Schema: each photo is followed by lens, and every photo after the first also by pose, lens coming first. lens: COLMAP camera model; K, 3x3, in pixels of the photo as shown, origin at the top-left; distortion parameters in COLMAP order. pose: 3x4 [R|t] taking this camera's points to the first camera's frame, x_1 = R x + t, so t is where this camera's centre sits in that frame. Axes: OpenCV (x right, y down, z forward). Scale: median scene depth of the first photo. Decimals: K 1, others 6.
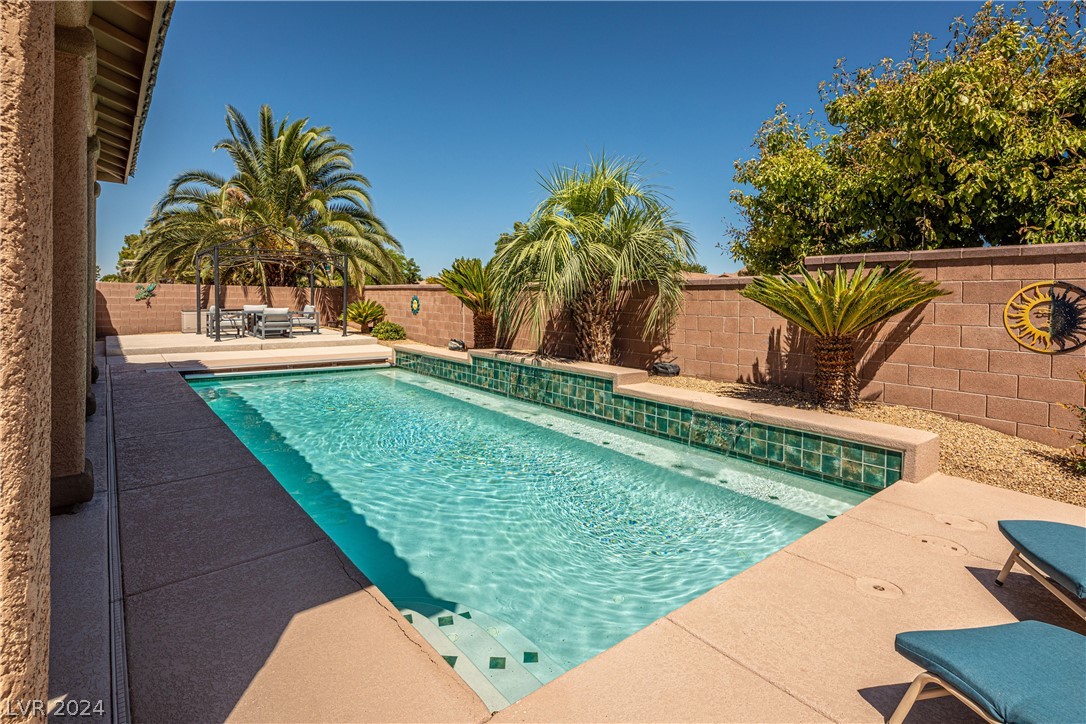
lens RADIAL K [[530.8, 0, 543.1], [0, 530.8, 303.3], [0, 0, 1]] dist [0.005677, -0.000579]
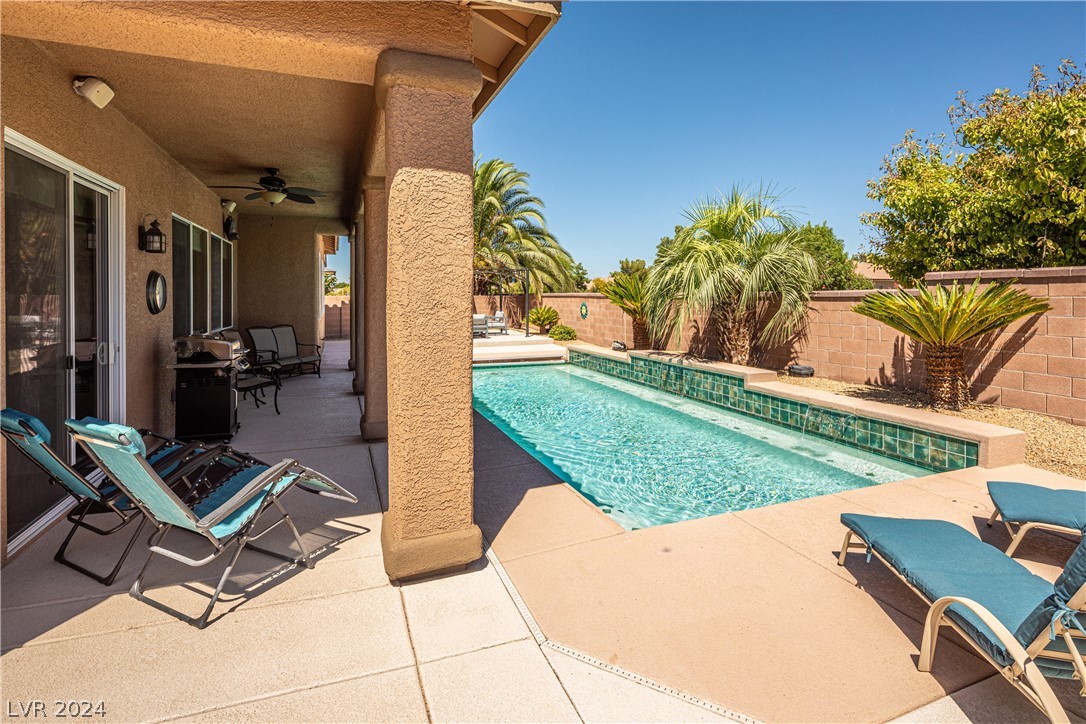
lens RADIAL K [[524.3, 0, 544.9], [0, 524.3, 292.2], [0, 0, 1]] dist [0.000745, -0.000194]
pose [[0.952536, -0.019062, -0.303827, 0.056989], [0.013715, 0.999711, -0.019726, -0.030877], [0.304116, 0.014623, 0.952523, -0.250271]]
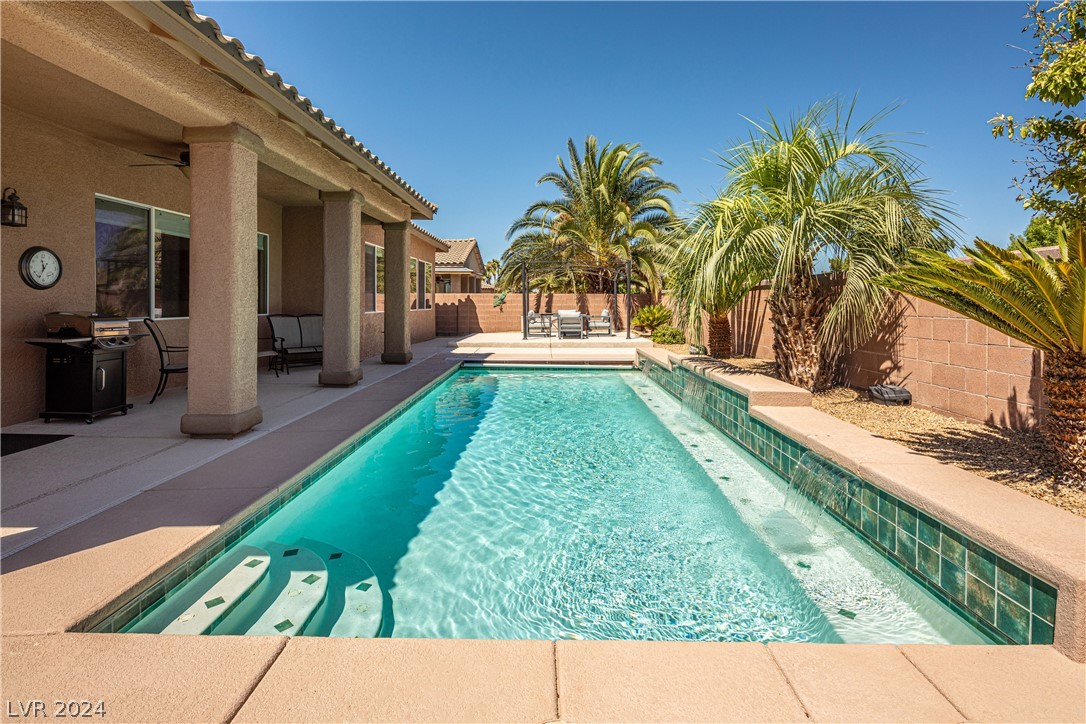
lens RADIAL K [[530.8, 0, 543.1], [0, 530.8, 303.3], [0, 0, 1]] dist [0.005677, -0.000579]
pose [[0.764266, -0.013653, -0.644757, 0.353832], [0.005198, 0.999874, -0.015011, 0.013141], [0.644880, 0.008121, 0.764241, 0.179708]]
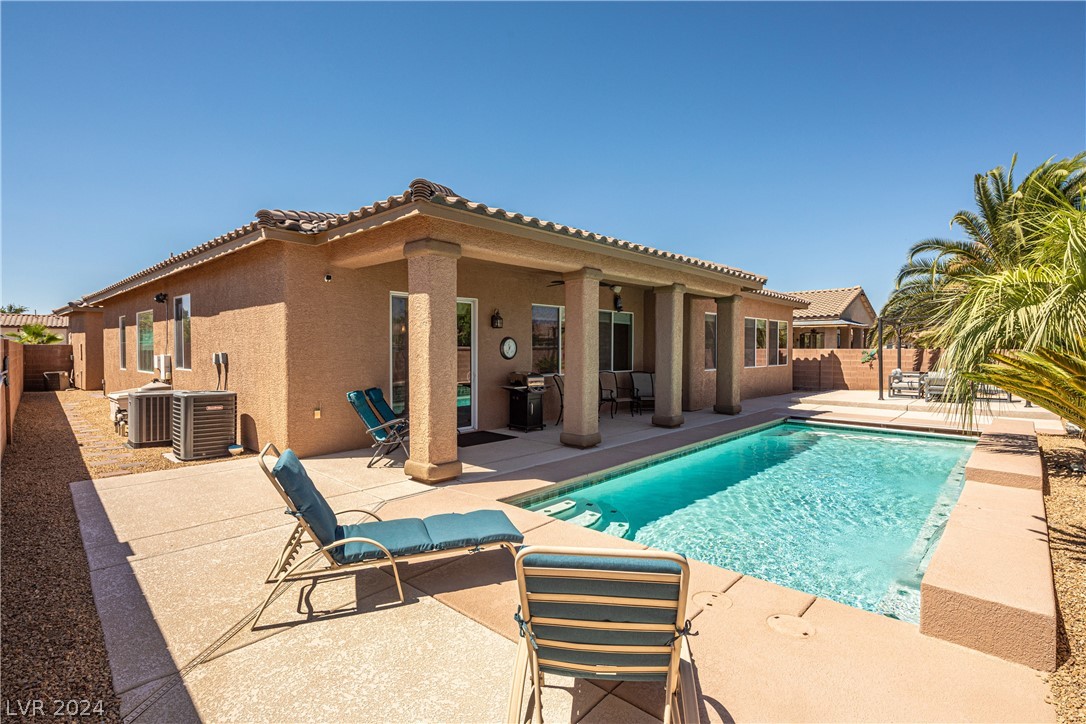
lens RADIAL K [[528.5, 0, 539.8], [0, 528.5, 358.4], [0, 0, 1]] dist [0.000286, -0.000048]
pose [[0.136442, 0.003254, -0.990643, 0.752761], [-0.006226, 0.999978, 0.002427, -0.029670], [0.990629, 0.005837, 0.136459, 0.187985]]
